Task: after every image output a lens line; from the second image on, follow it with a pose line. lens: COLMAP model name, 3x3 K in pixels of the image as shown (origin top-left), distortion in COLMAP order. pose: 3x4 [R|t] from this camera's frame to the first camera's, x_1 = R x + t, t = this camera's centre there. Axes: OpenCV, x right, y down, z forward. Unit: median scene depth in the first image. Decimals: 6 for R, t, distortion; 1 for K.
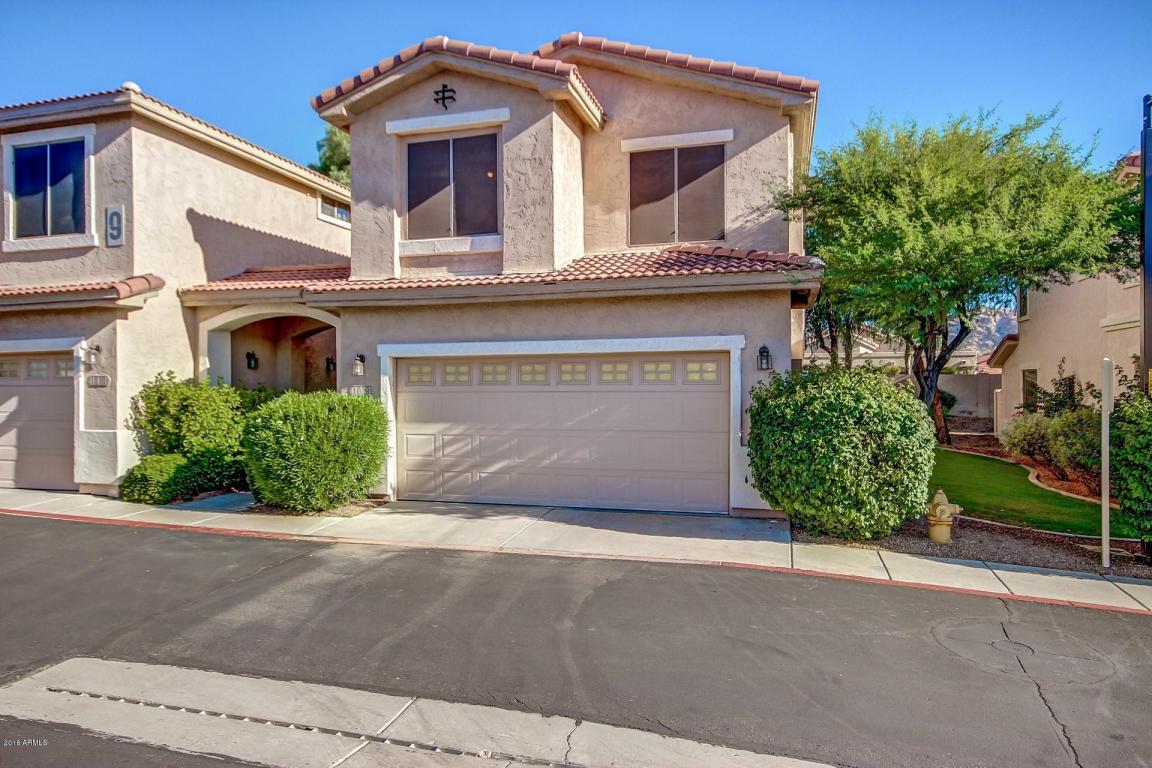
lens RADIAL K [[729.3, 0, 568.7], [0, 729.3, 383.8], [0, 0, 1]] dist [-0.000709, 0.031185]
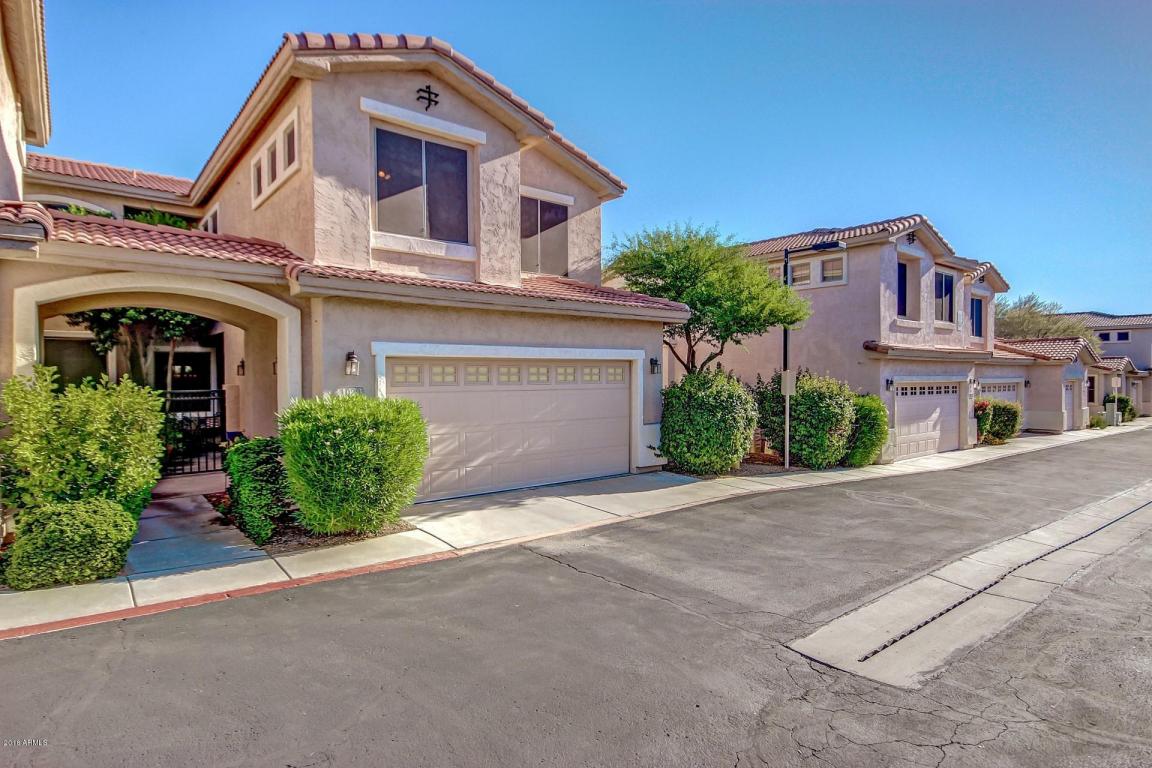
lens RADIAL K [[610.0, 0, 569.7], [0, 610.0, 382.6], [0, 0, 1]] dist [0.006964, 0.002509]
pose [[0.567021, -0.005337, 0.823686, -0.744327], [0.000526, 0.999981, 0.006117, -0.007214], [-0.823703, -0.003035, 0.567013, 0.358653]]
